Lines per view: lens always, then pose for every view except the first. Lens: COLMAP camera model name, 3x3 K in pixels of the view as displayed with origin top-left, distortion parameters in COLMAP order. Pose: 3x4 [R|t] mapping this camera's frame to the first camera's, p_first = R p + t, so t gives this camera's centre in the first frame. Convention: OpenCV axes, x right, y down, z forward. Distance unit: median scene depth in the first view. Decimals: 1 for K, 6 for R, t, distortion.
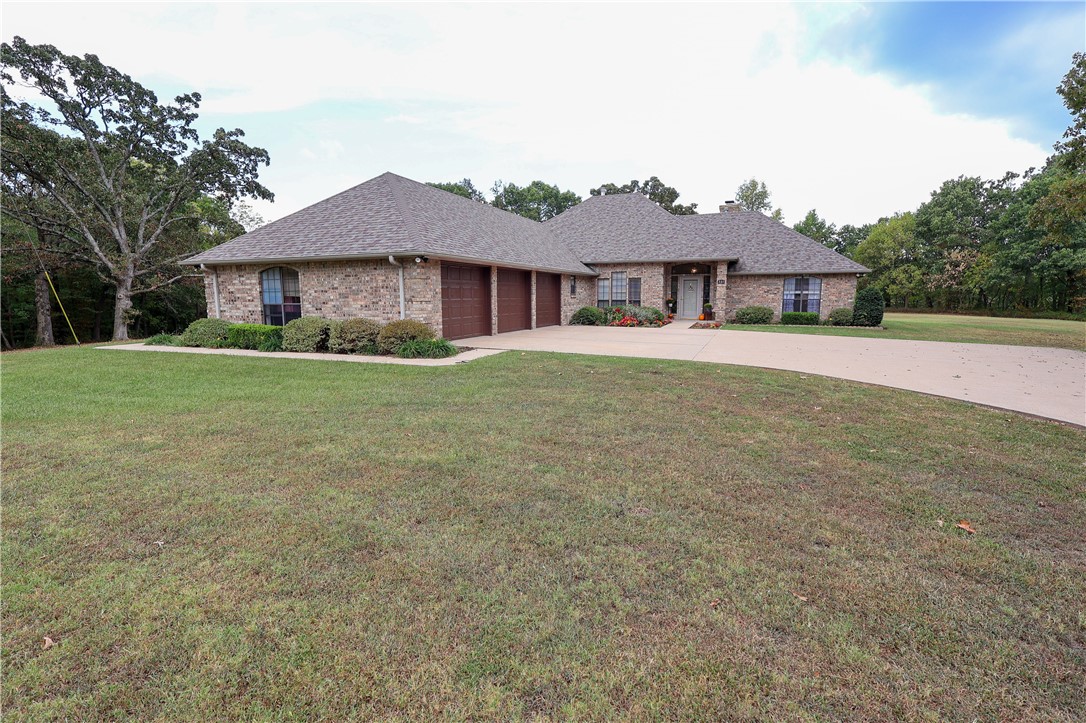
lens RADIAL K [[513.4, 0, 548.7], [0, 513.4, 360.2], [0, 0, 1]] dist [-0.001339, 0.000496]
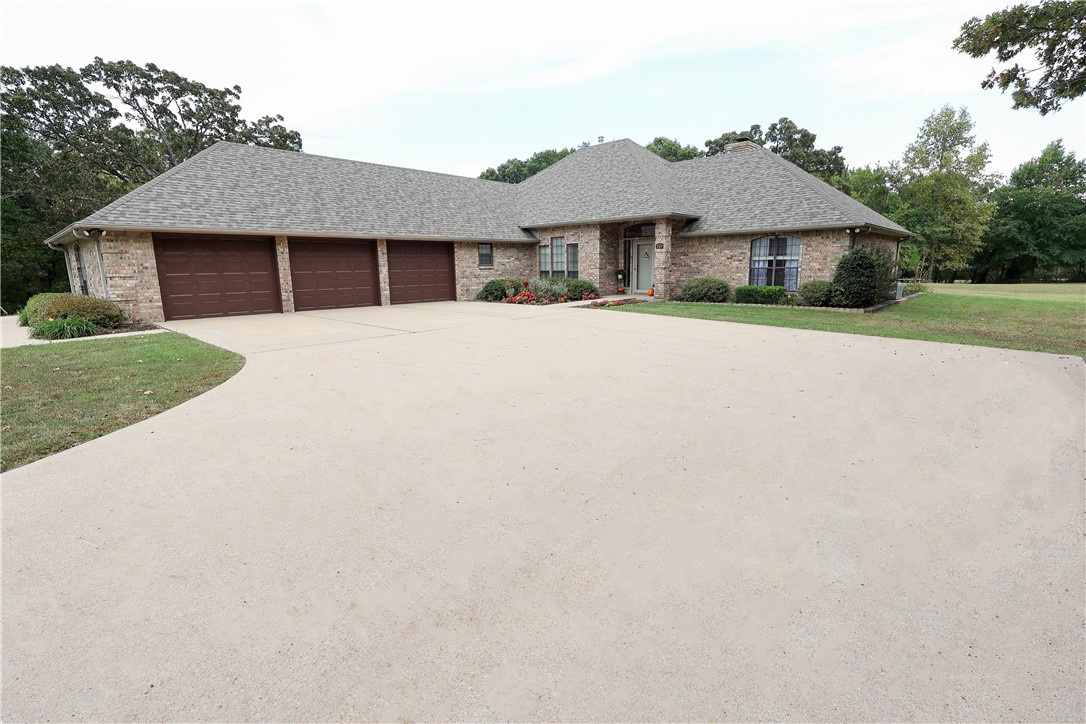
lens RADIAL K [[513.4, 0, 543.2], [0, 513.4, 362.3], [0, 0, 1]] dist [-0.001339, 0.000496]
pose [[0.936040, 0.052833, -0.347905, 0.416495], [-0.031170, 0.997227, 0.067576, -0.023522], [0.350510, -0.052409, 0.935091, 0.193627]]
